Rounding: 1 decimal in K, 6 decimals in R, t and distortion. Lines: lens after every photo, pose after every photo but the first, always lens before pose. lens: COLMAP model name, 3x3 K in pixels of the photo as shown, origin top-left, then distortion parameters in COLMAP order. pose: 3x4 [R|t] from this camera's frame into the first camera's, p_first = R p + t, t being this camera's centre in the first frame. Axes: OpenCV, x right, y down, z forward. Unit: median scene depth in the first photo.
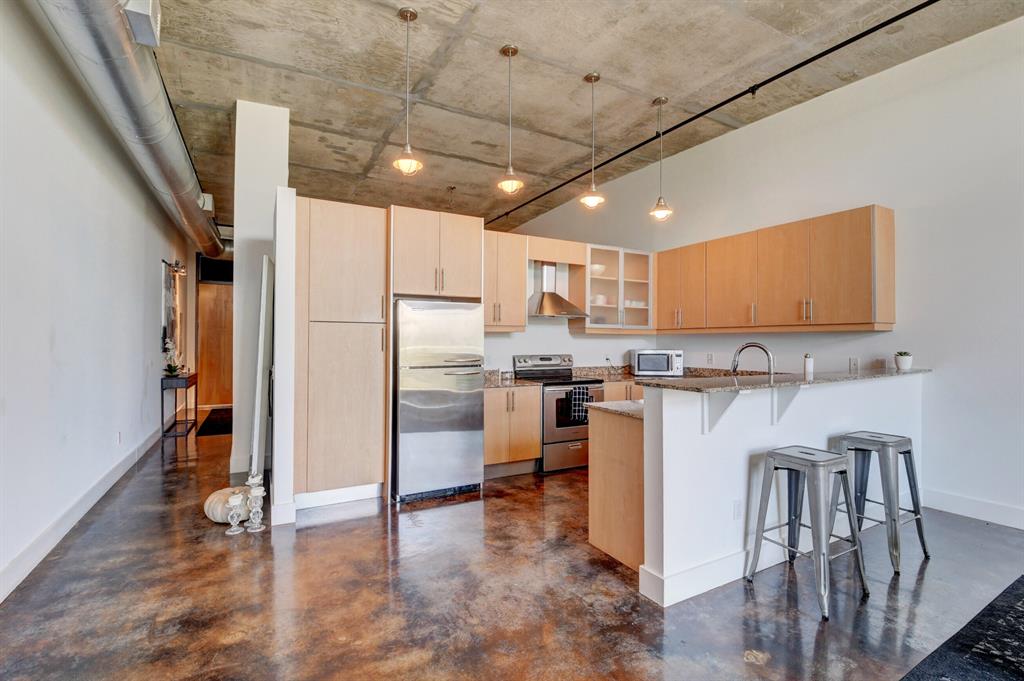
lens RADIAL K [[465.9, 0, 508.4], [0, 465.9, 335.7], [0, 0, 1]] dist [0.015832, -0.030421]
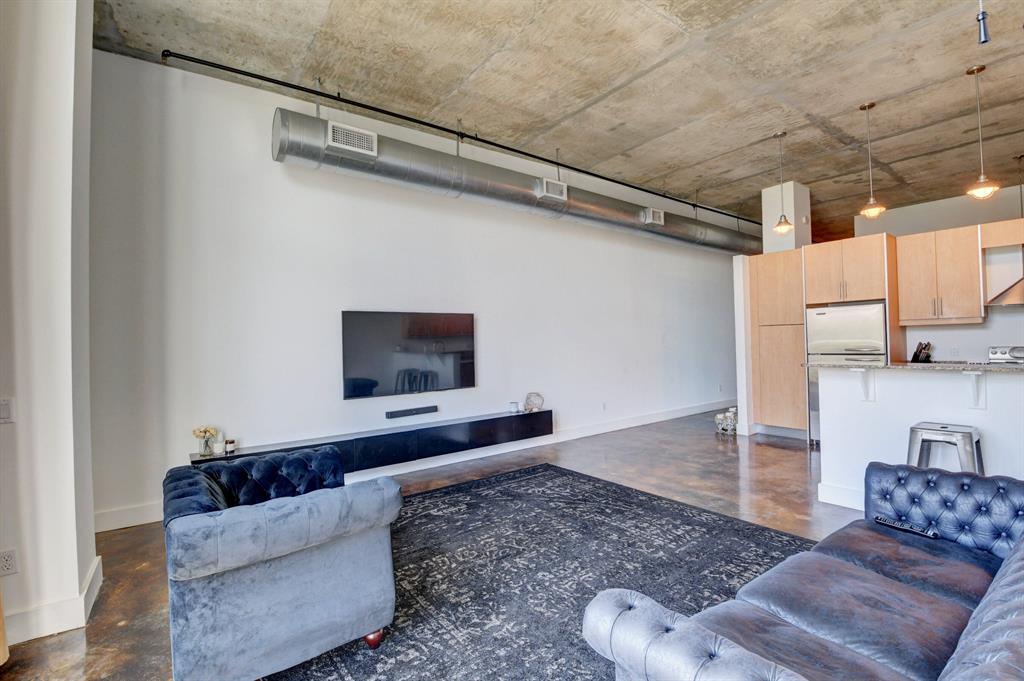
lens RADIAL K [[451.1, 0, 507.9], [0, 451.1, 335.9], [0, 0, 1]] dist [0.014913, -0.027349]
pose [[0.146278, -0.018442, -0.989072, 0.782082], [0.032334, 0.999381, -0.013852, 0.000171], [0.988715, -0.029955, 0.146784, -0.124048]]
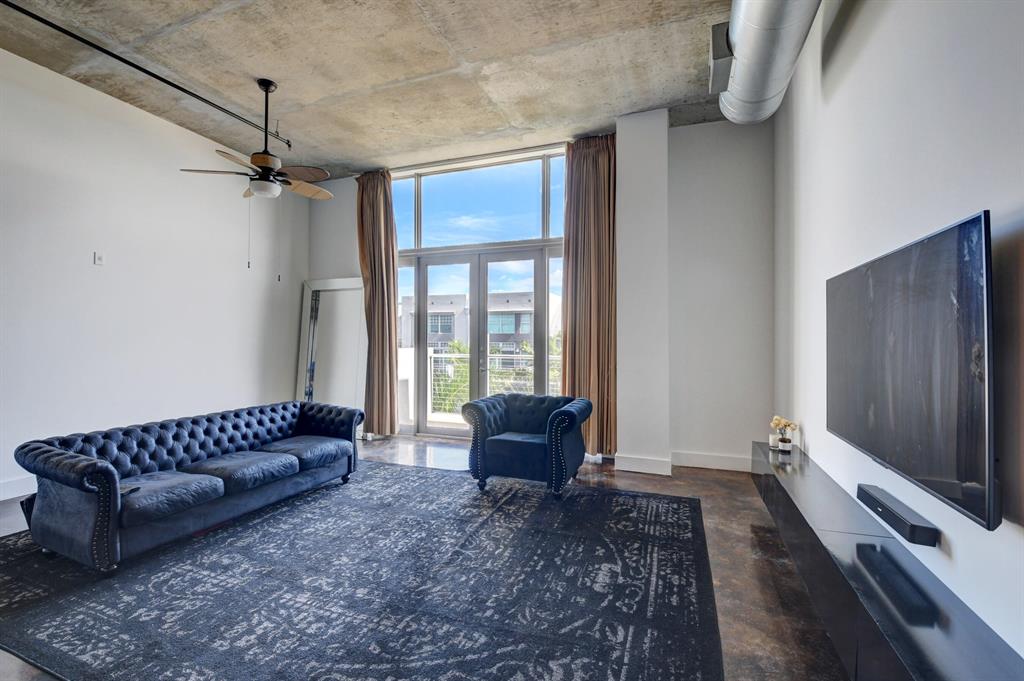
lens RADIAL K [[451.1, 0, 507.9], [0, 451.1, 335.9], [0, 0, 1]] dist [0.014913, -0.027349]
pose [[-0.651490, -0.000560, 0.758657, -0.222636], [-0.014334, 0.999830, -0.011572, 0.003742], [-0.758522, -0.018414, -0.651387, 0.279291]]
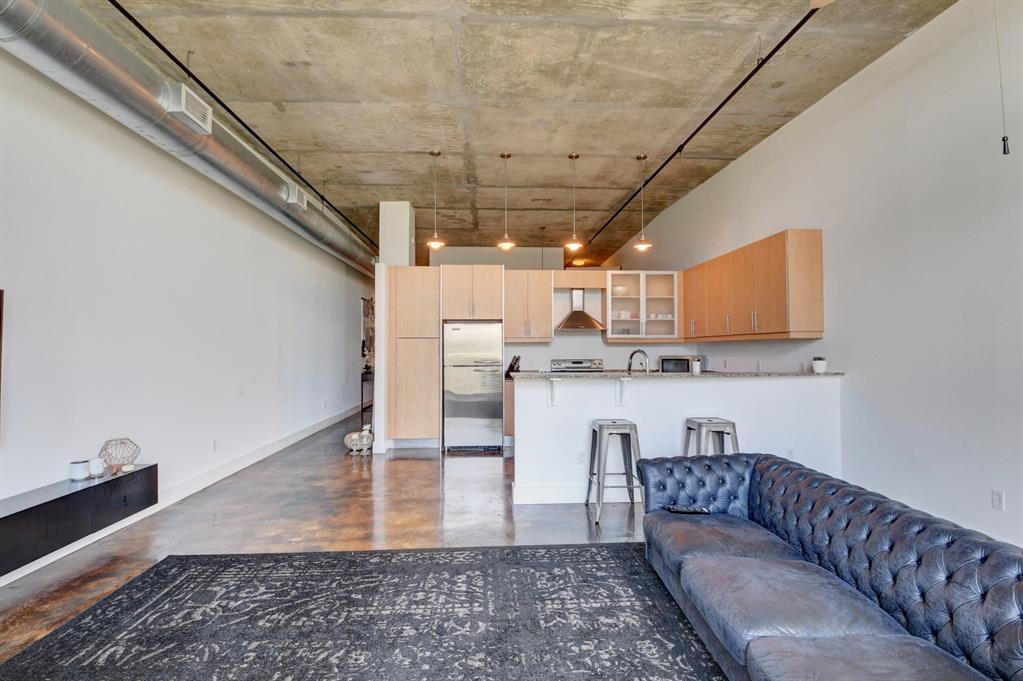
lens RADIAL K [[467.1, 0, 509.7], [0, 467.1, 336.5], [0, 0, 1]] dist [0.014996, -0.031095]
pose [[0.901002, -0.016549, -0.433500, 0.488065], [0.010555, 0.999813, -0.016230, -0.003162], [0.433687, 0.010048, 0.901007, -0.255631]]
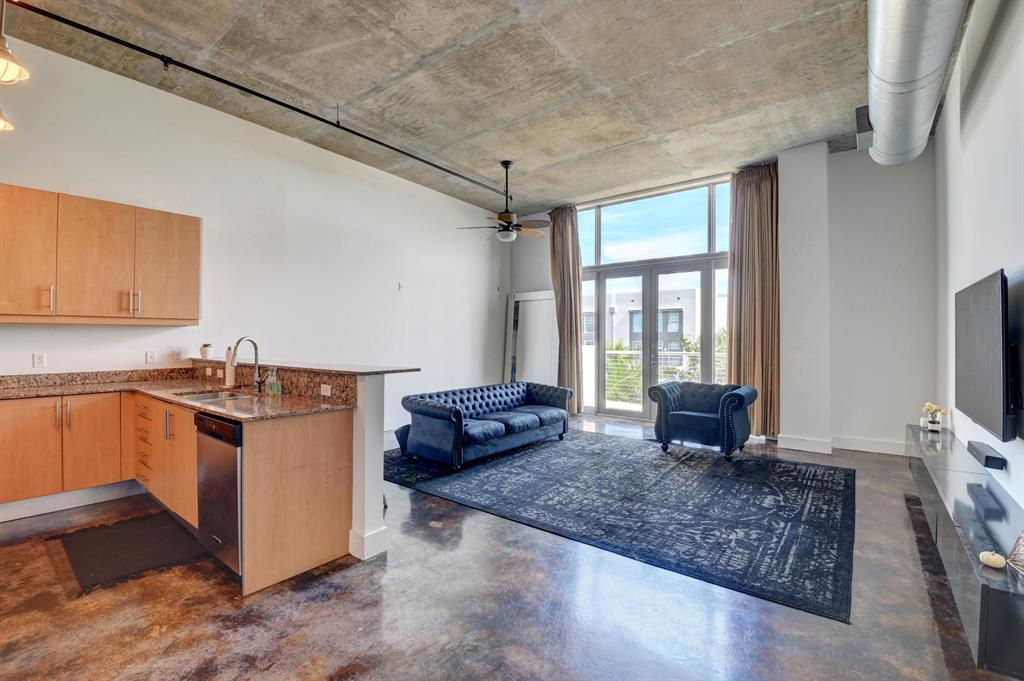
lens RADIAL K [[451.1, 0, 507.9], [0, 451.1, 335.9], [0, 0, 1]] dist [0.014913, -0.027349]
pose [[-0.394299, -0.001552, 0.918981, -0.409209], [-0.014562, 0.999884, -0.004560, 0.005504], [-0.918867, -0.015180, -0.394275, 0.538571]]
